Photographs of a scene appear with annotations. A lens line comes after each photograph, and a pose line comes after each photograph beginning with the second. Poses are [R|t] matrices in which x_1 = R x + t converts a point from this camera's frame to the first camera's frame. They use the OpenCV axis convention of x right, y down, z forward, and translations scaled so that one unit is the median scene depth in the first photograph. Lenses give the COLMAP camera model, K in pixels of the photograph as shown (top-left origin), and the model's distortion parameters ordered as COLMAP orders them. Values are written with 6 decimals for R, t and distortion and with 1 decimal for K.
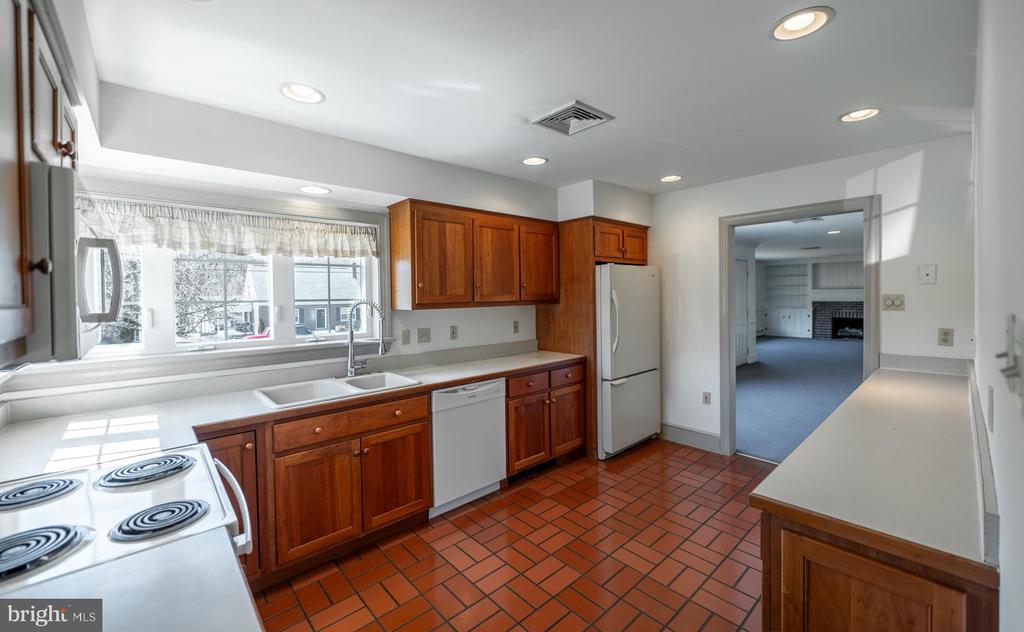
lens RADIAL K [[404.7, 0, 514.0], [0, 404.7, 307.5], [0, 0, 1]] dist [-0.002767, -0.000105]
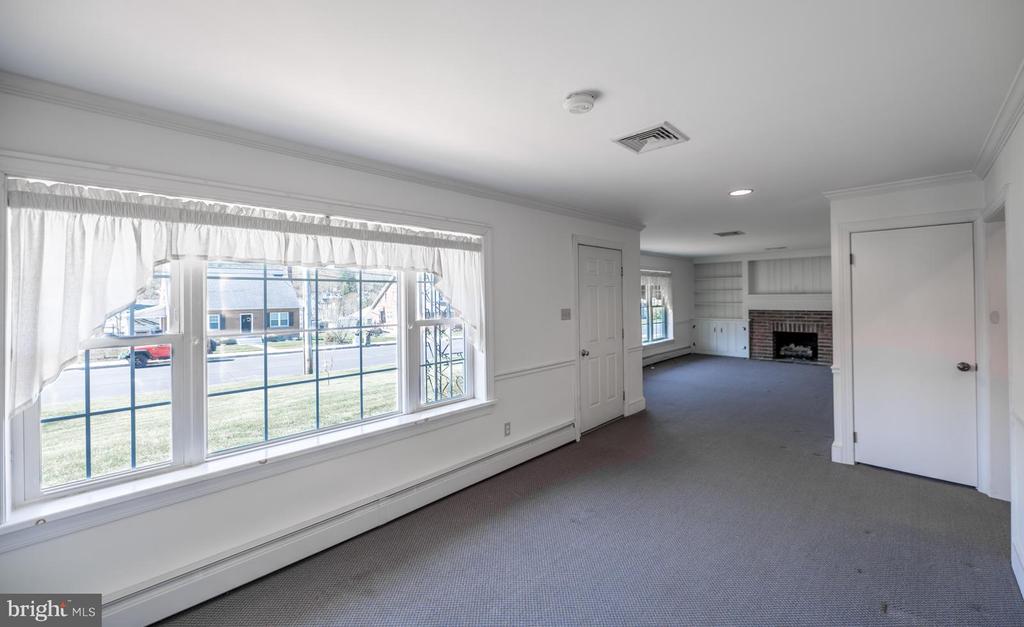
lens RADIAL K [[399.2, 0, 516.7], [0, 399.2, 297.1], [0, 0, 1]] dist [0.004033, 0.000071]
pose [[0.999441, -0.012093, 0.031170, 0.272778], [0.012663, 0.999755, -0.018145, -0.031532], [-0.030943, 0.018530, 0.999349, 0.251098]]
